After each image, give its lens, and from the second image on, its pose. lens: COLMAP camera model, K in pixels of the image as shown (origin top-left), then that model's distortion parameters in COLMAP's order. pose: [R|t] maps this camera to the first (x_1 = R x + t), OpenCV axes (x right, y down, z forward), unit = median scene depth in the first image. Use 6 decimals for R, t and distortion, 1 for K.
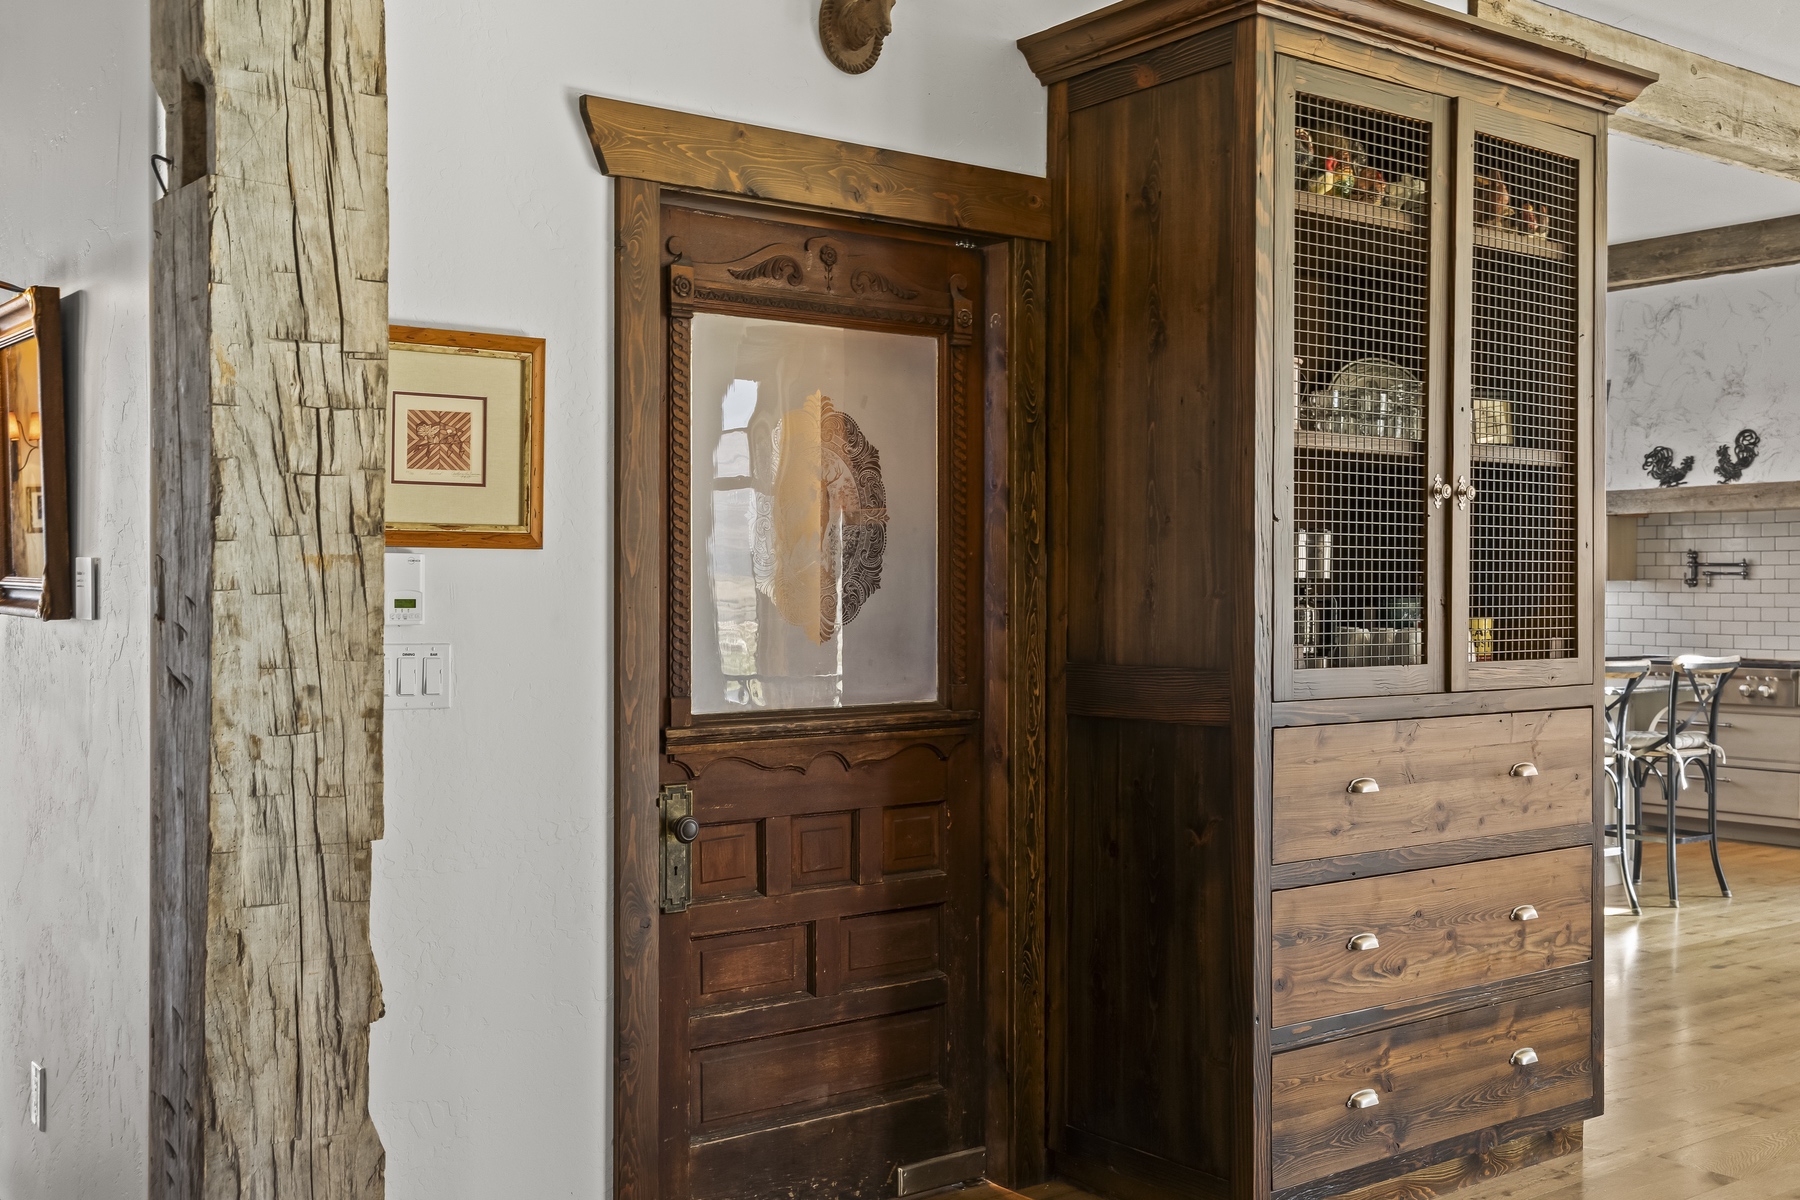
lens RADIAL K [[1817.7, 0, 902.4], [0, 1817.7, 607.0], [0, 0, 1]] dist [0.019216, 0.000000]
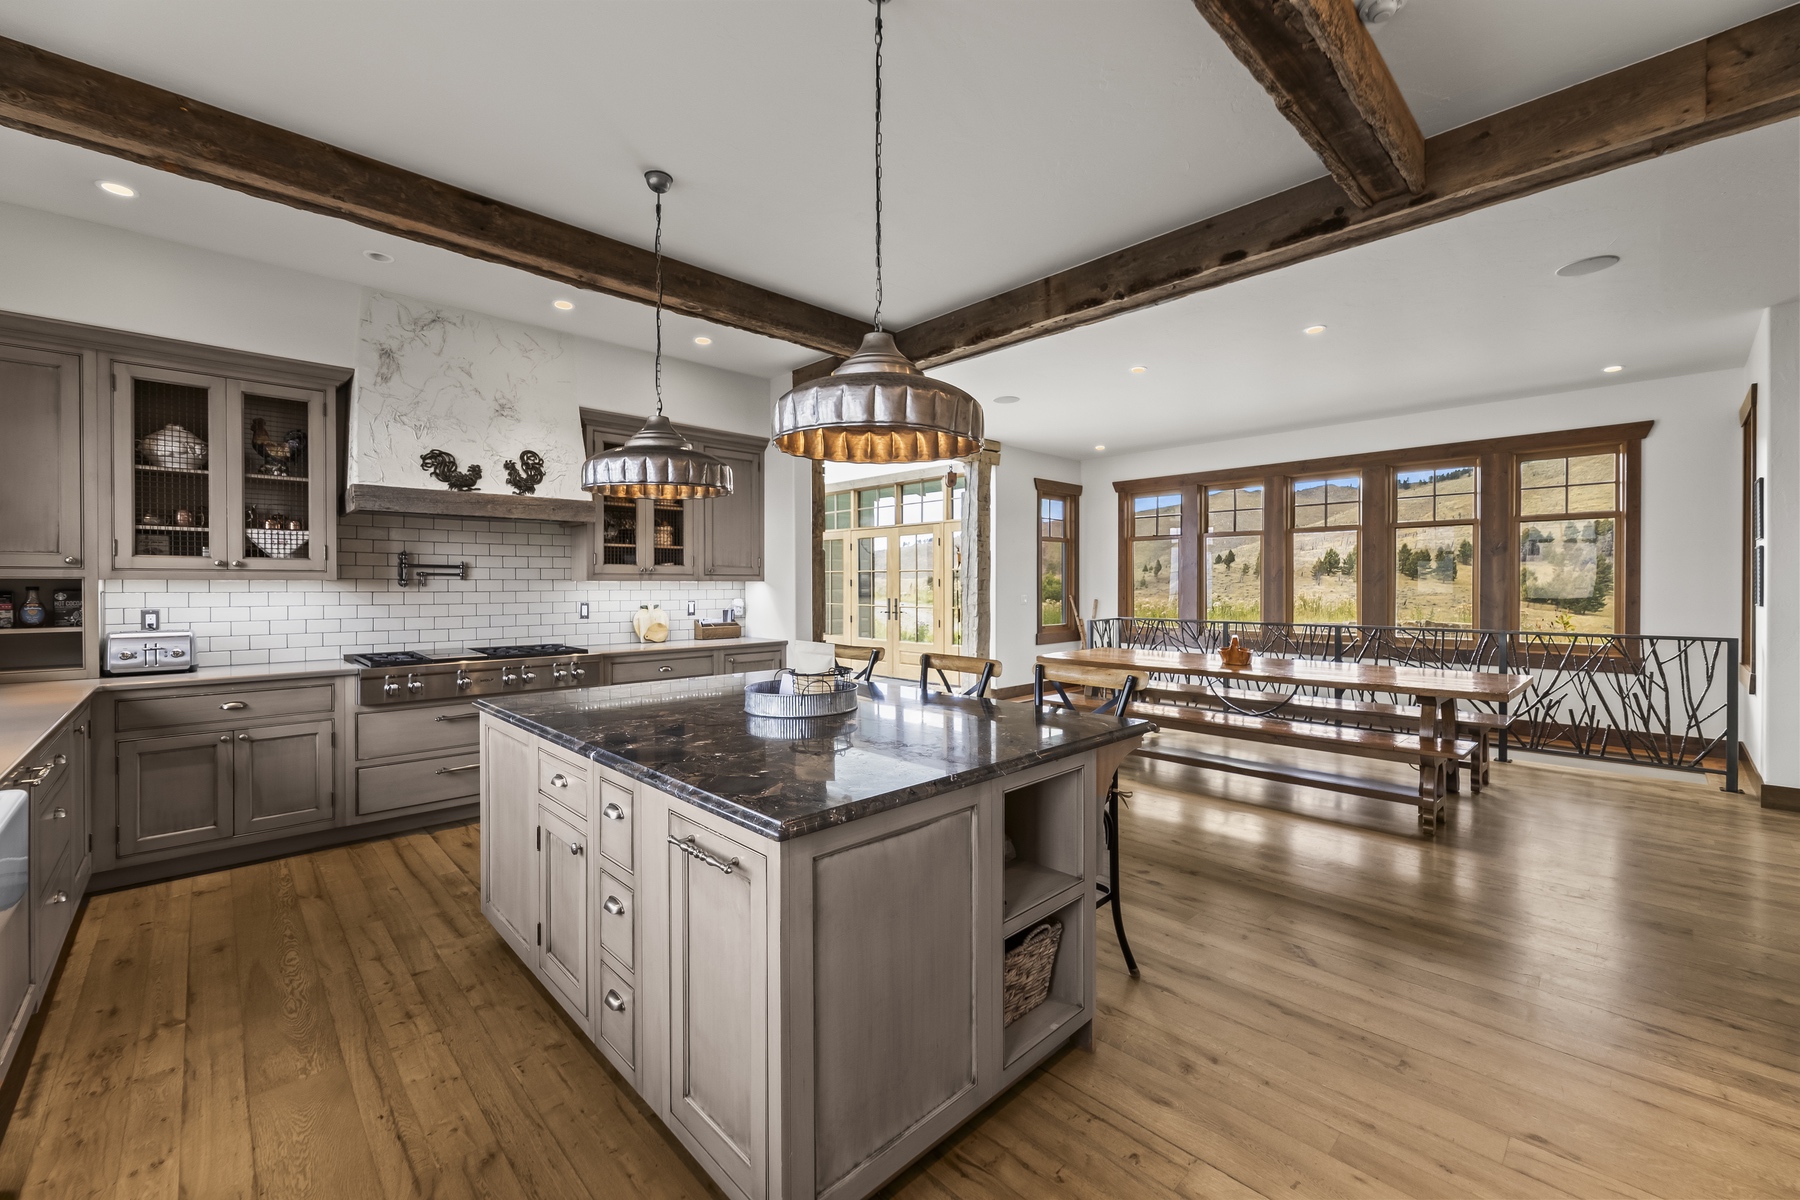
lens RADIAL K [[731.8, 0, 917.4], [0, 731.8, 589.2], [0, 0, 1]] dist [-0.002601, 0.000374]
pose [[-0.131623, -0.007952, 0.991268, -0.028925], [0.009766, 0.999909, 0.009318, -0.010857], [-0.991252, 0.010907, -0.131533, 0.786943]]
